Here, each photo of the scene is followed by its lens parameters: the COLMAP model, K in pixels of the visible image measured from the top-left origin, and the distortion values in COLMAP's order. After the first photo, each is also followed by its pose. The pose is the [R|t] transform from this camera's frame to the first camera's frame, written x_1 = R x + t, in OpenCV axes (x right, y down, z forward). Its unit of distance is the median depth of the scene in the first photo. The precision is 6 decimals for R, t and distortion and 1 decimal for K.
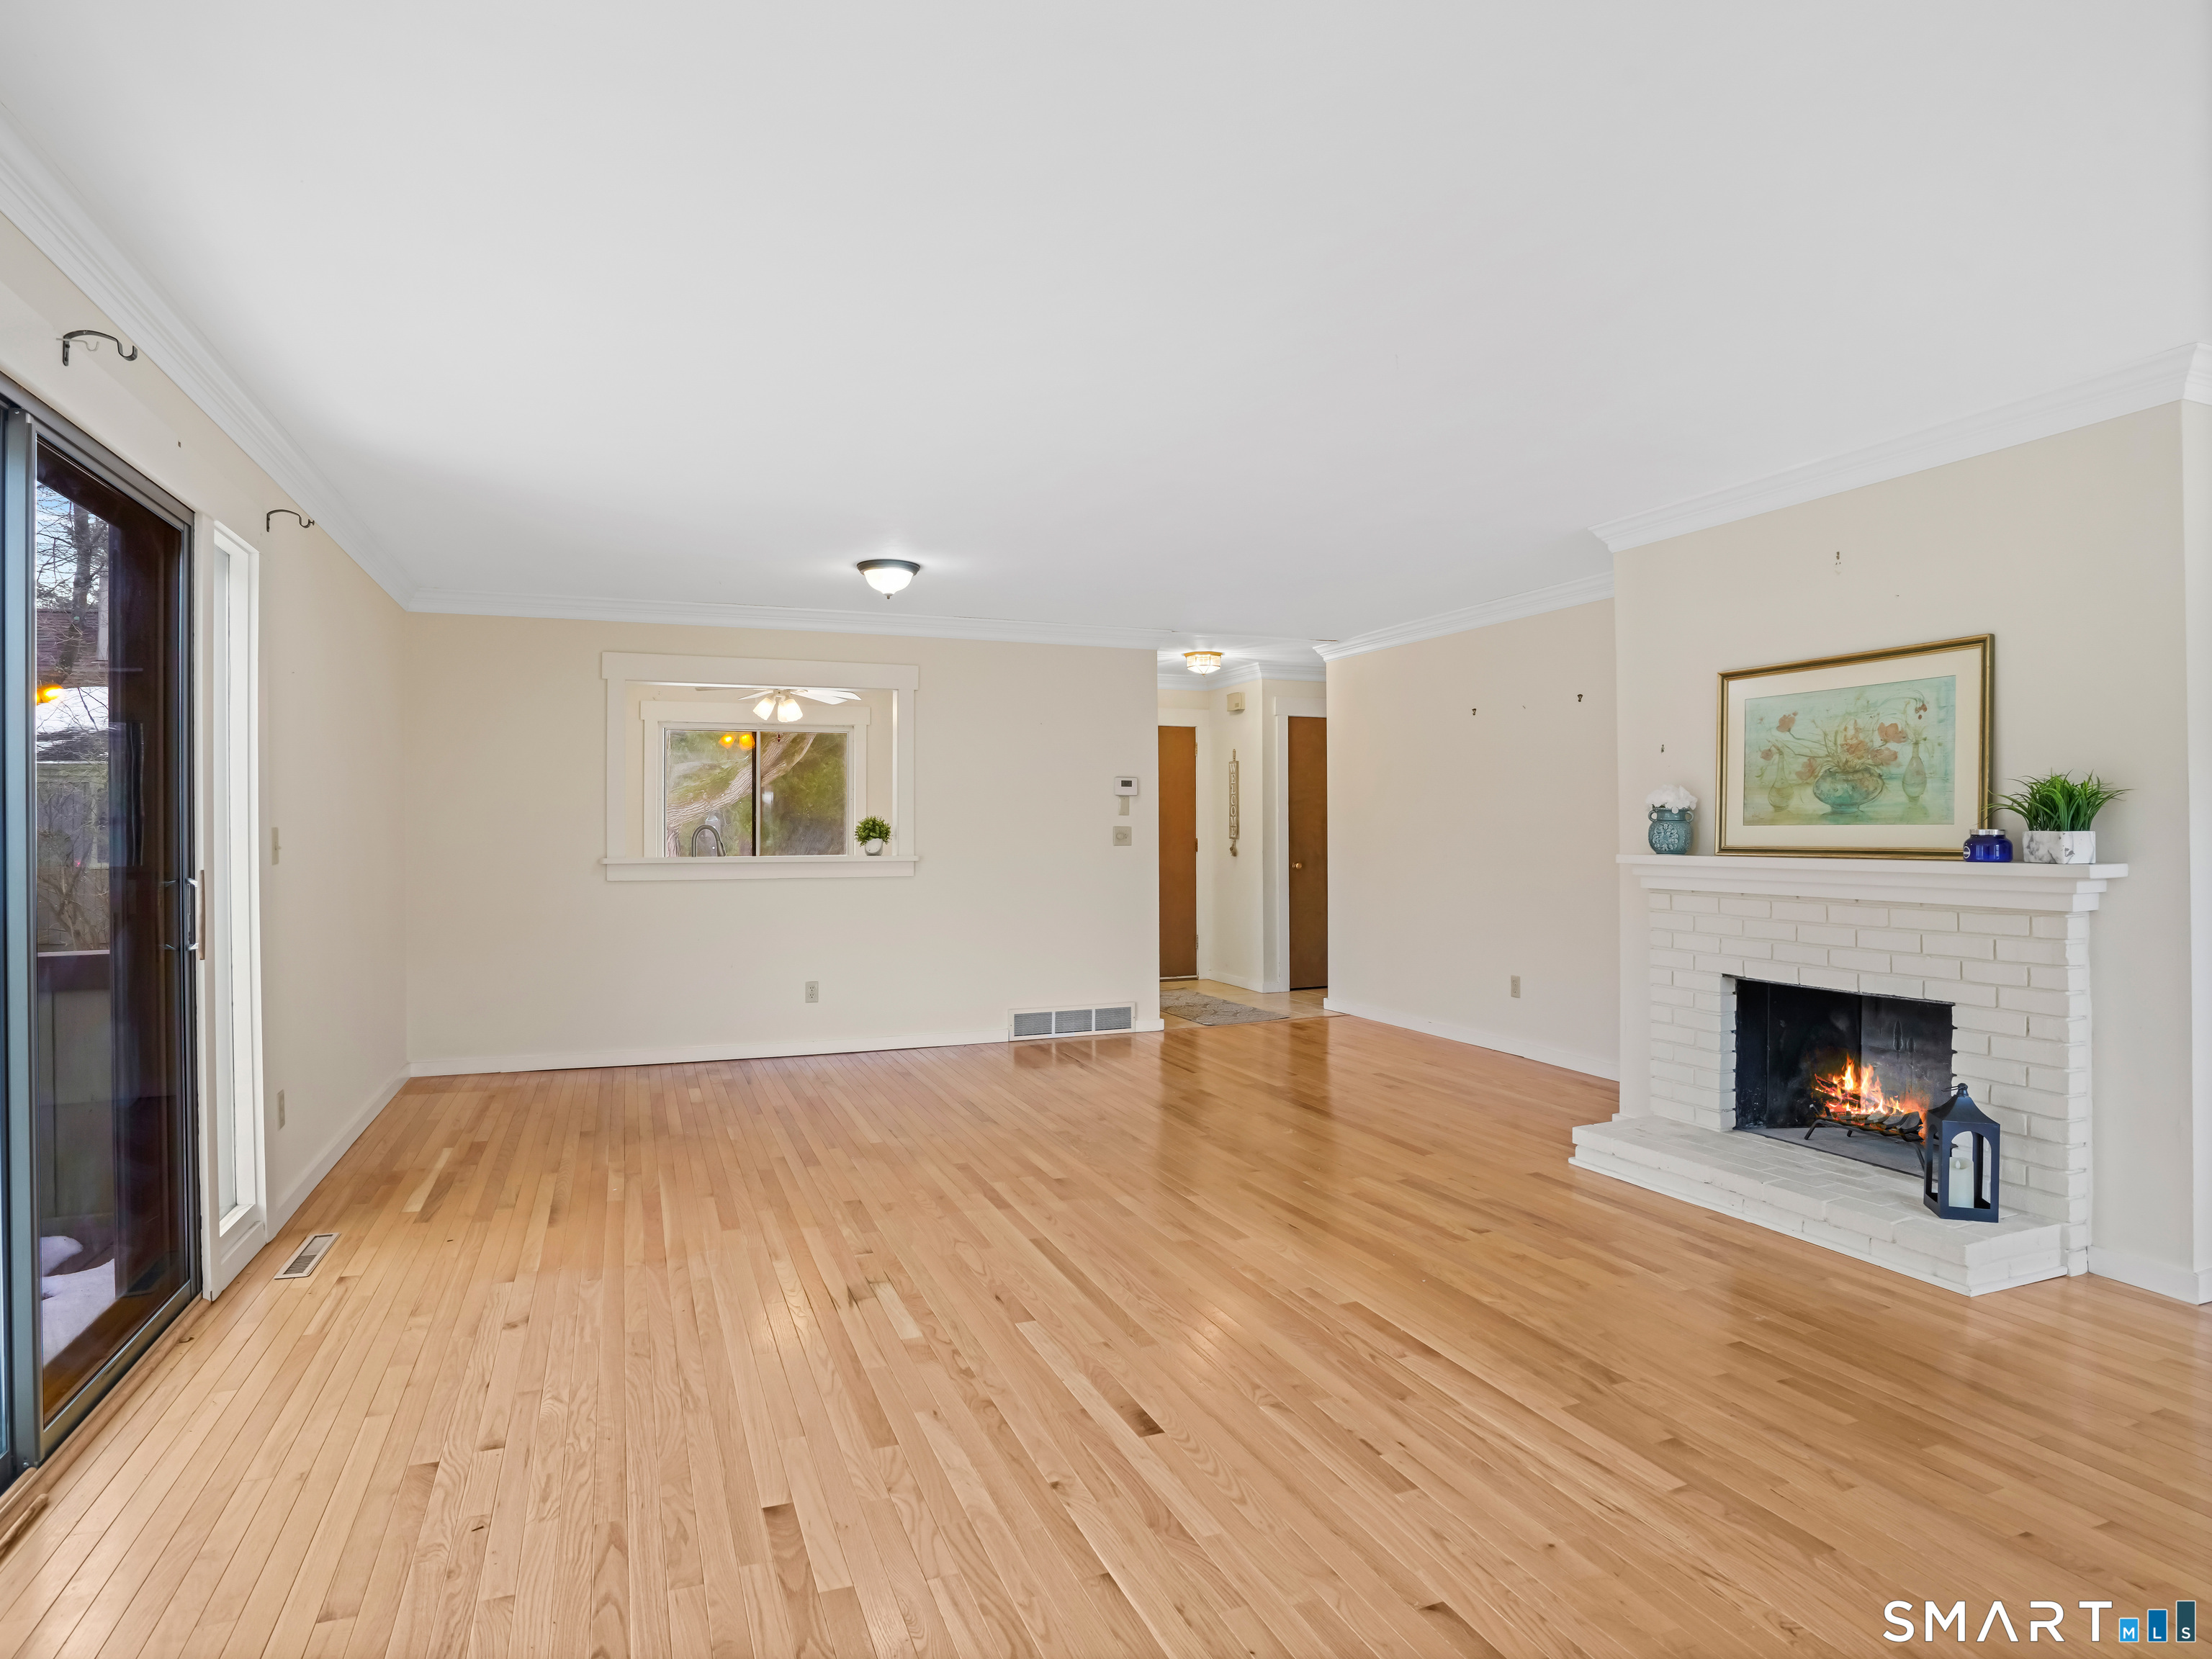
lens RADIAL K [[1212.9, 0, 1098.7], [0, 1212.9, 835.2], [0, 0, 1]] dist [-0.087181, 0.039072]
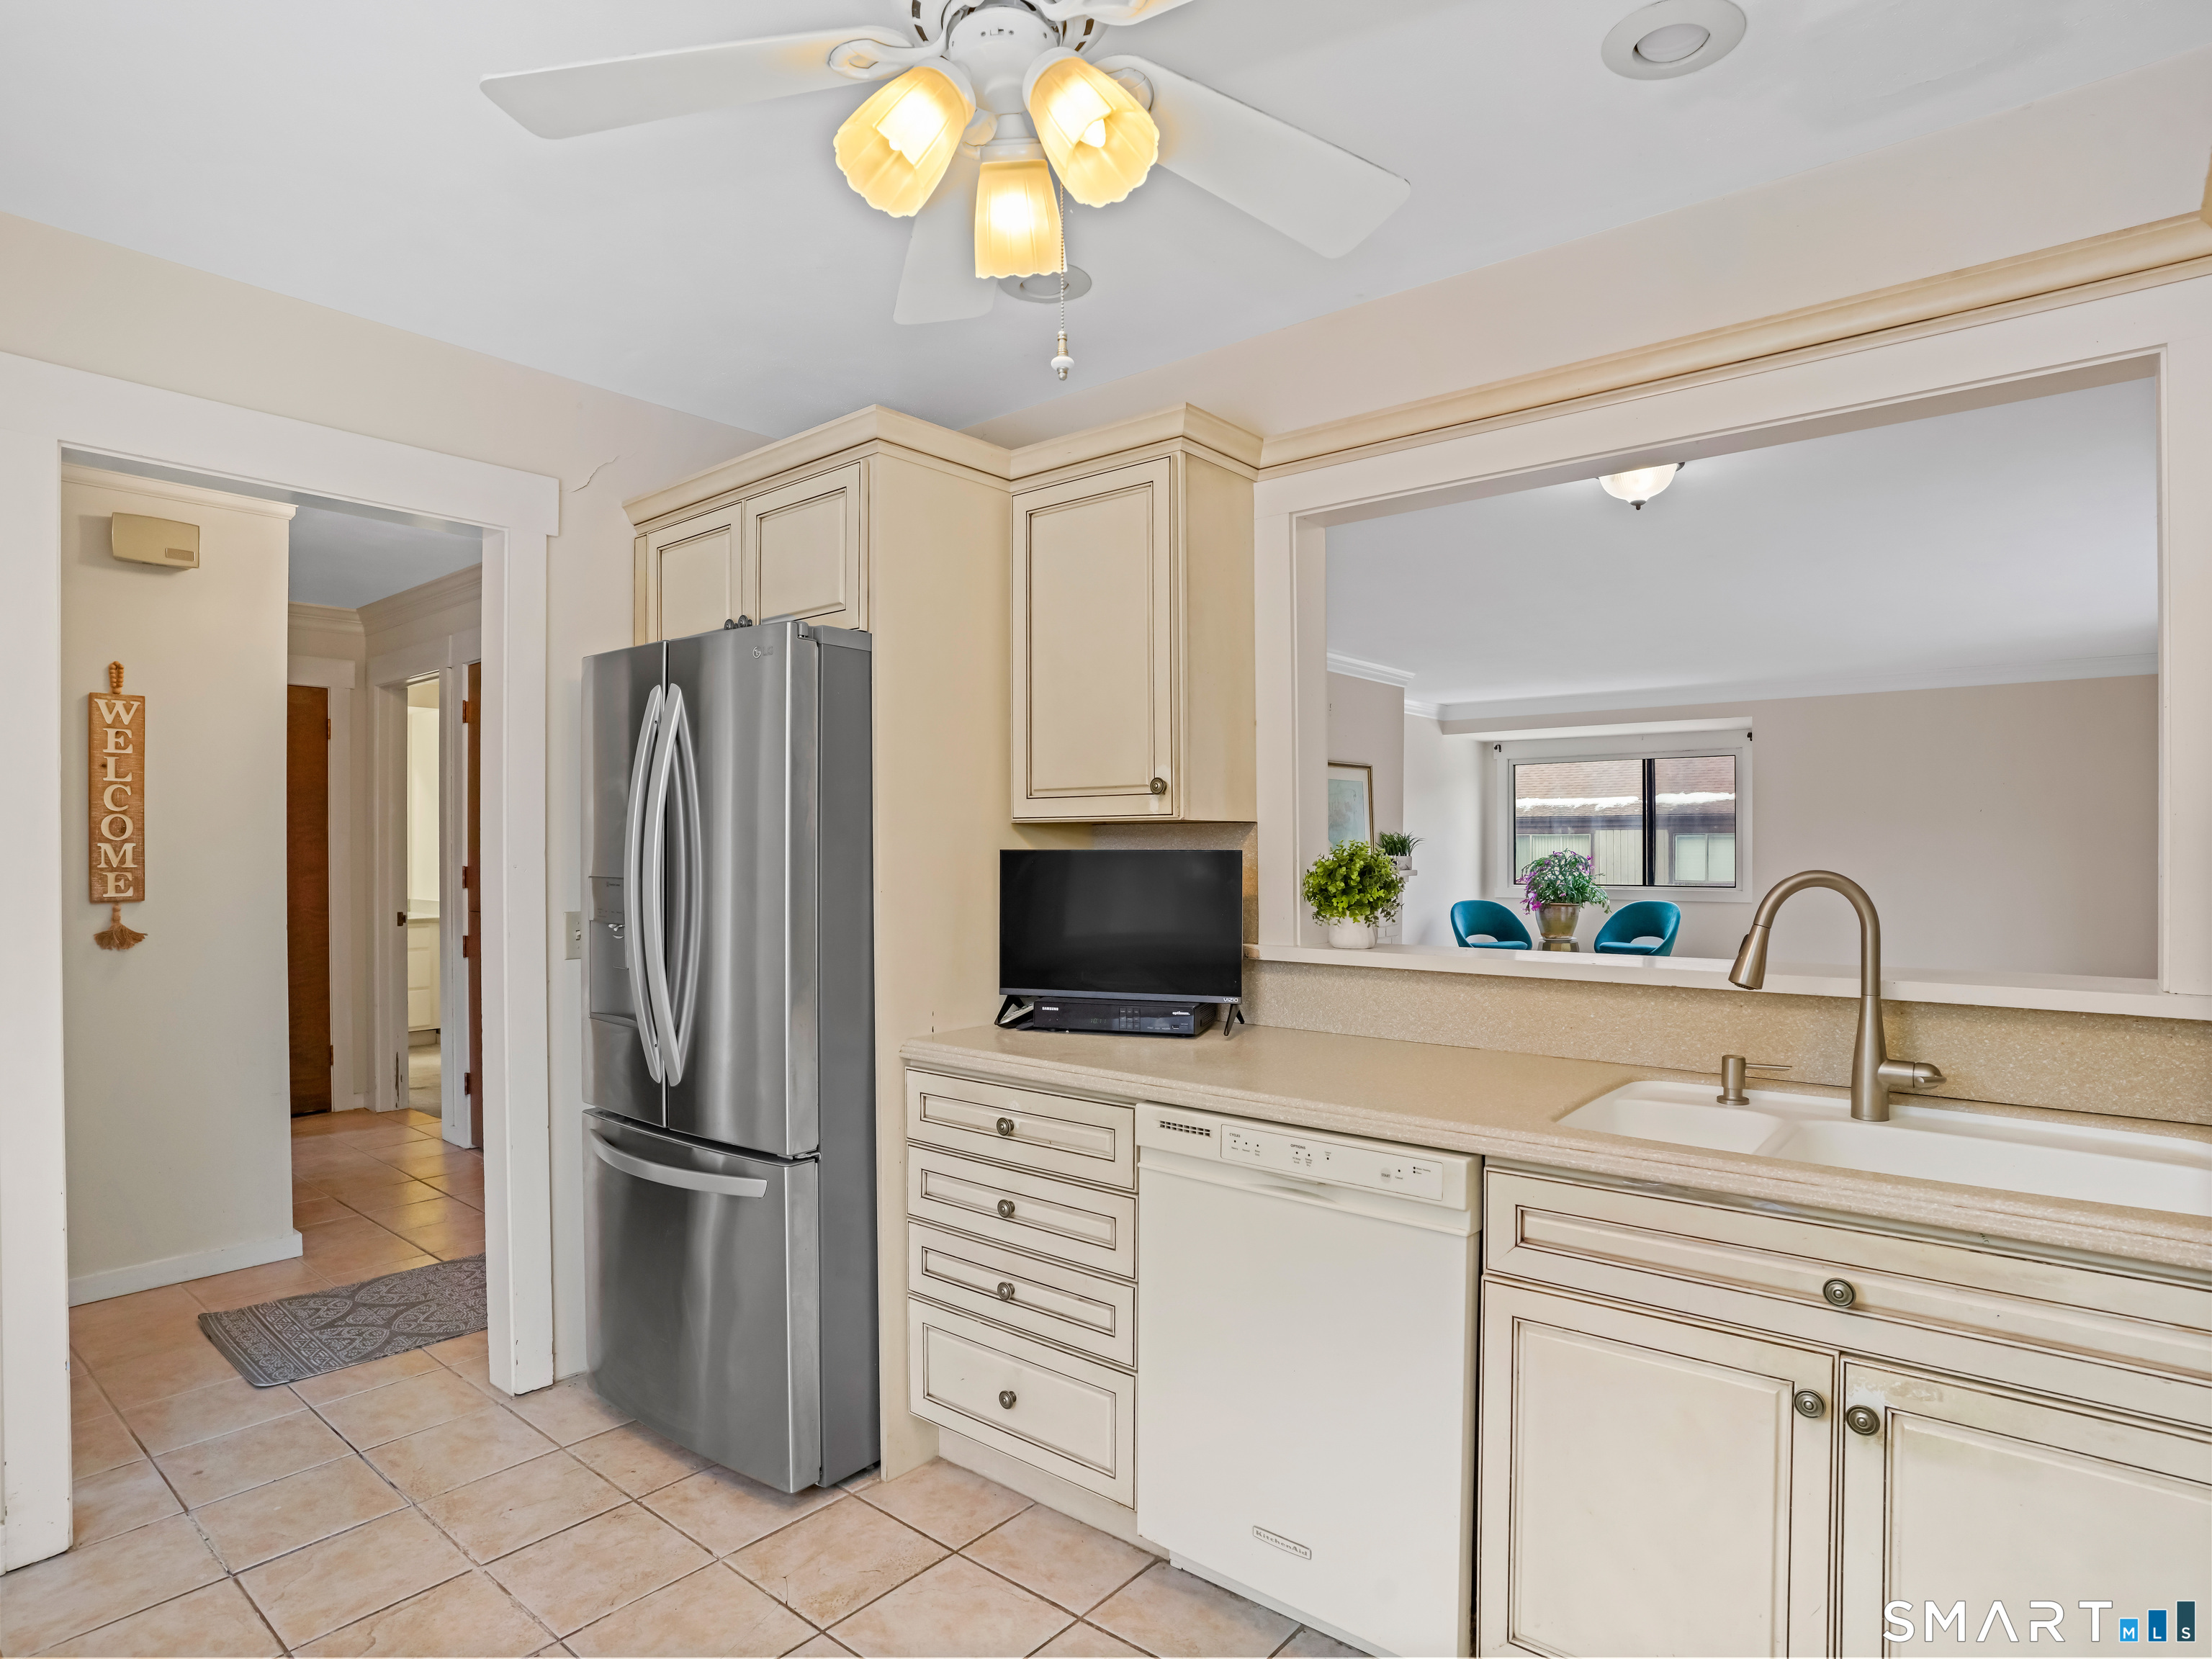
lens RADIAL K [[1212.9, 0, 1098.7], [0, 1212.9, 835.2], [0, 0, 1]] dist [-0.087181, 0.039072]
pose [[-0.469950, 0.014235, 0.882578, -0.851545], [0.011006, 0.999887, -0.010267, -0.021312], [-0.882624, 0.004889, -0.470054, 2.179151]]
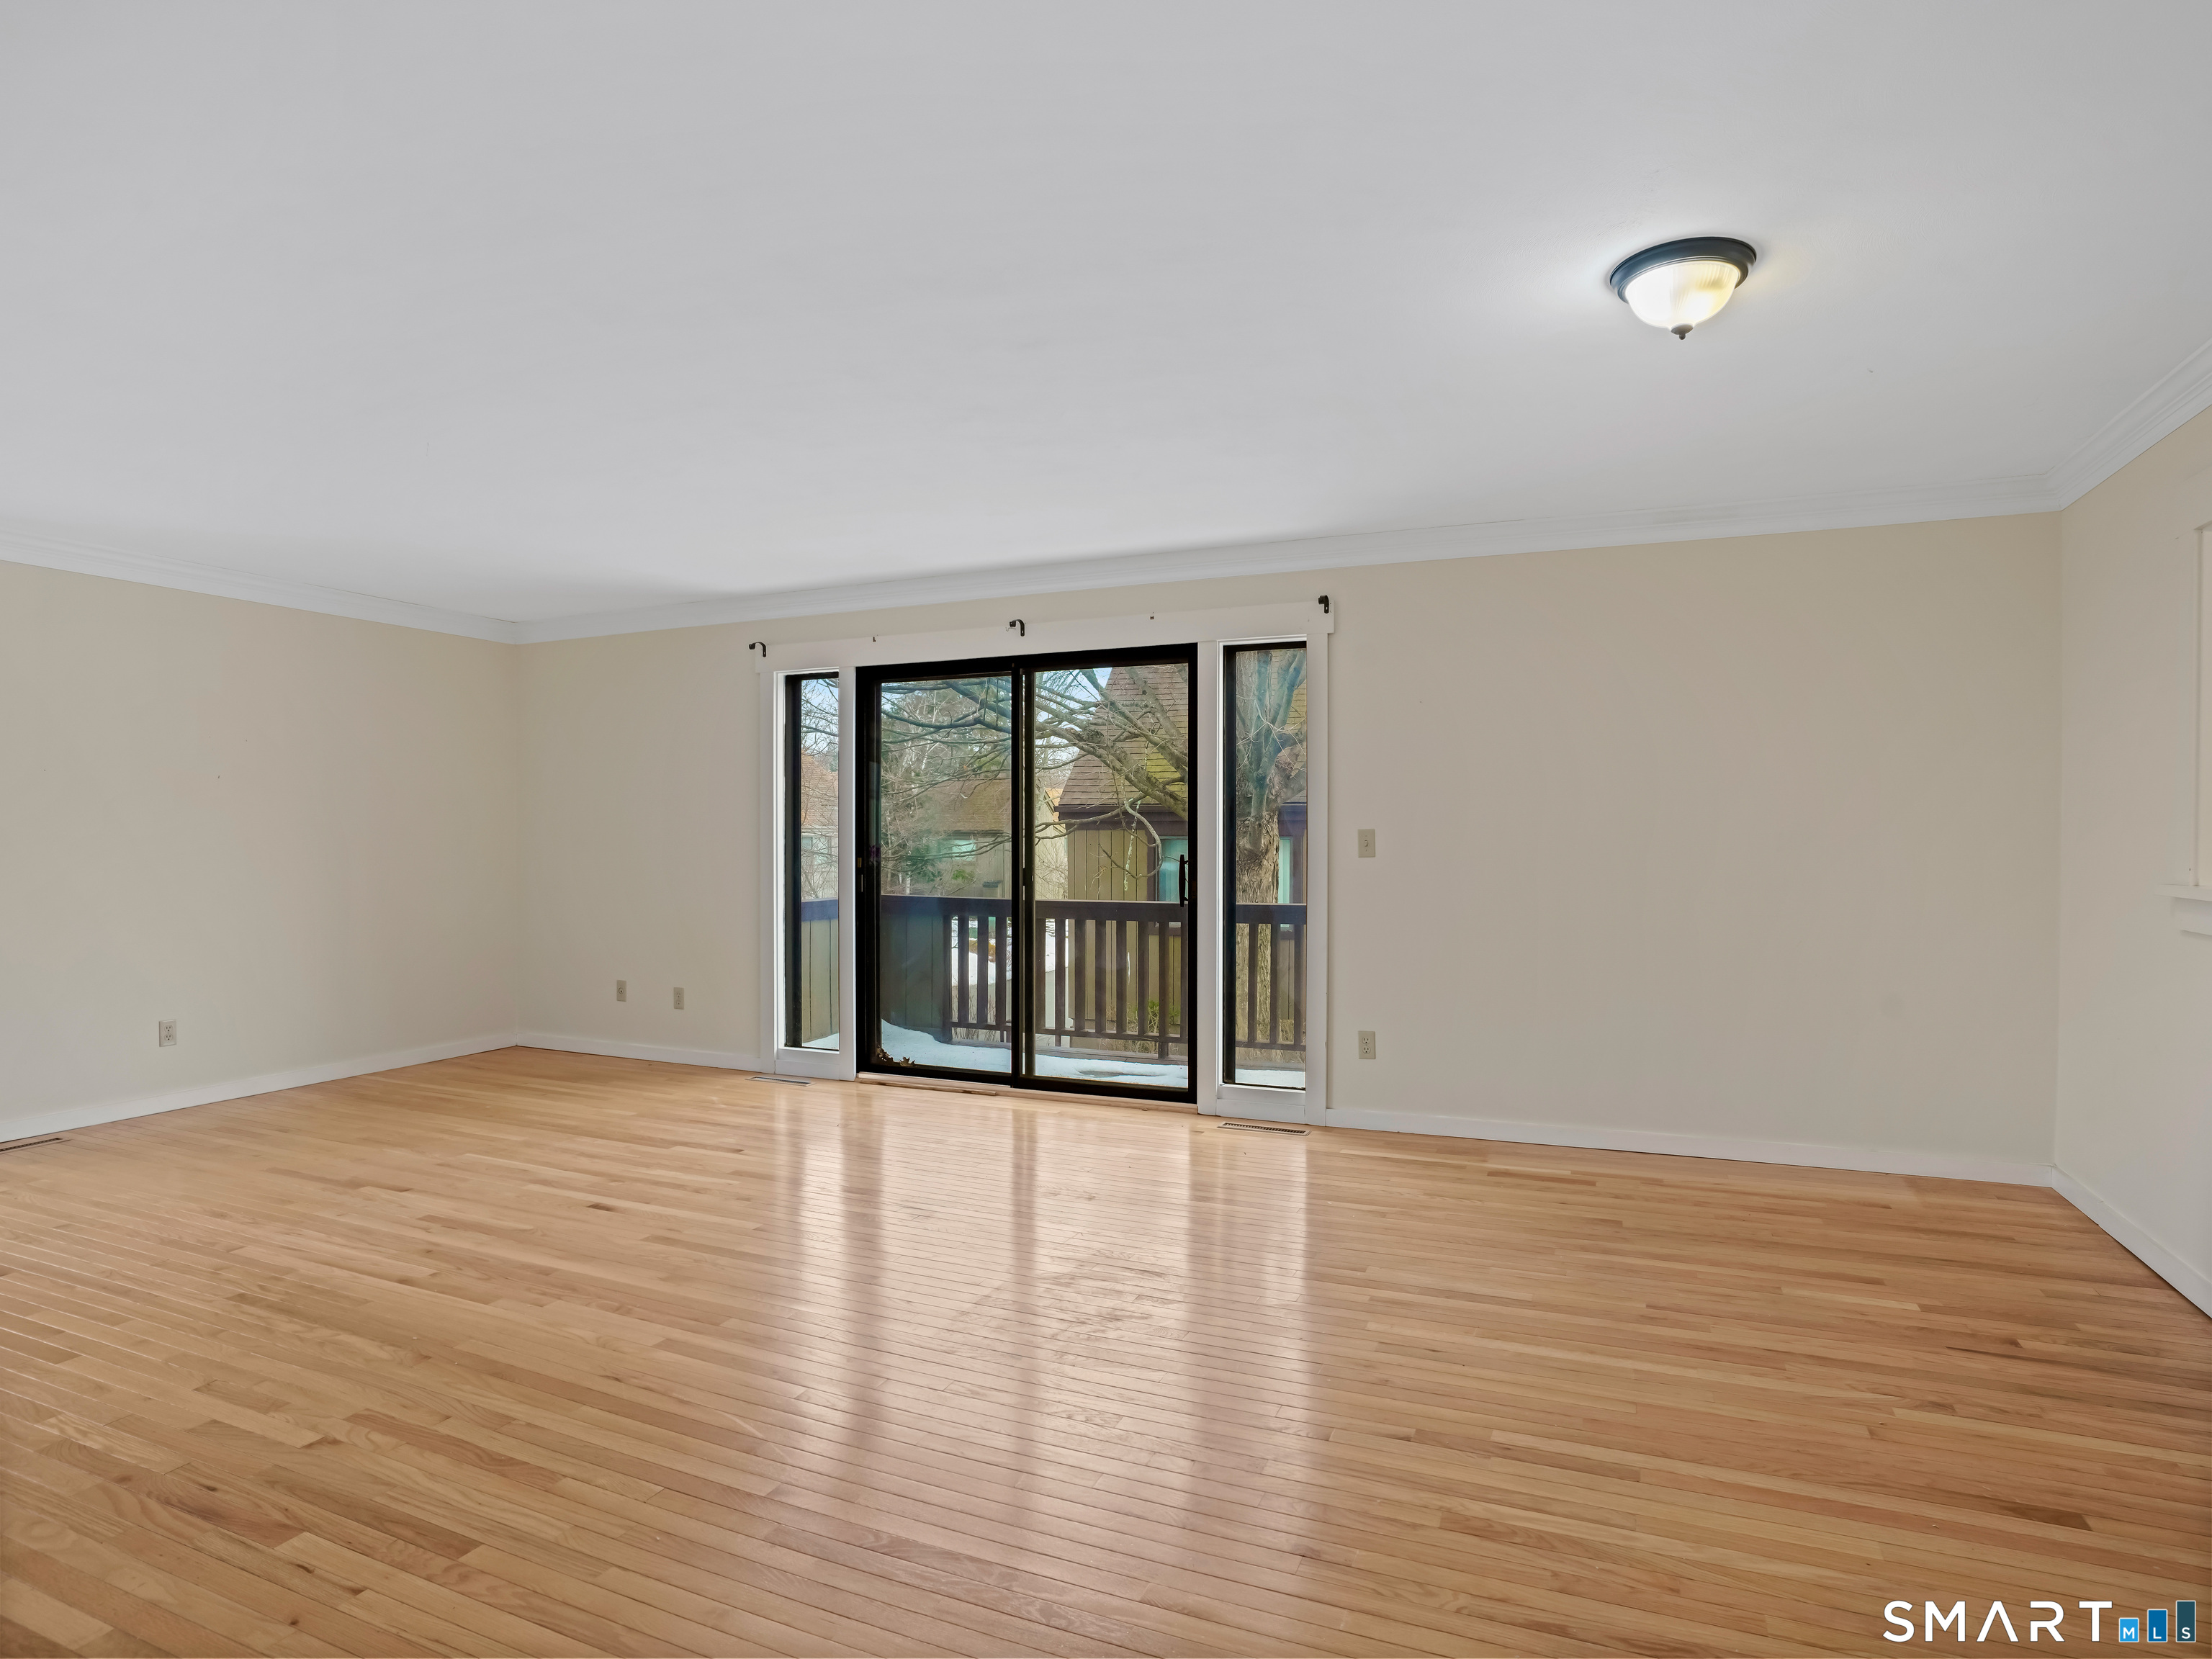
lens RADIAL K [[1212.9, 0, 1098.7], [0, 1212.9, 835.2], [0, 0, 1]] dist [-0.087181, 0.039072]
pose [[-0.703774, 0.003702, -0.710414, 0.439794], [0.000315, 0.999988, 0.004898, -0.006650], [0.710424, 0.003223, -0.703767, 1.631647]]
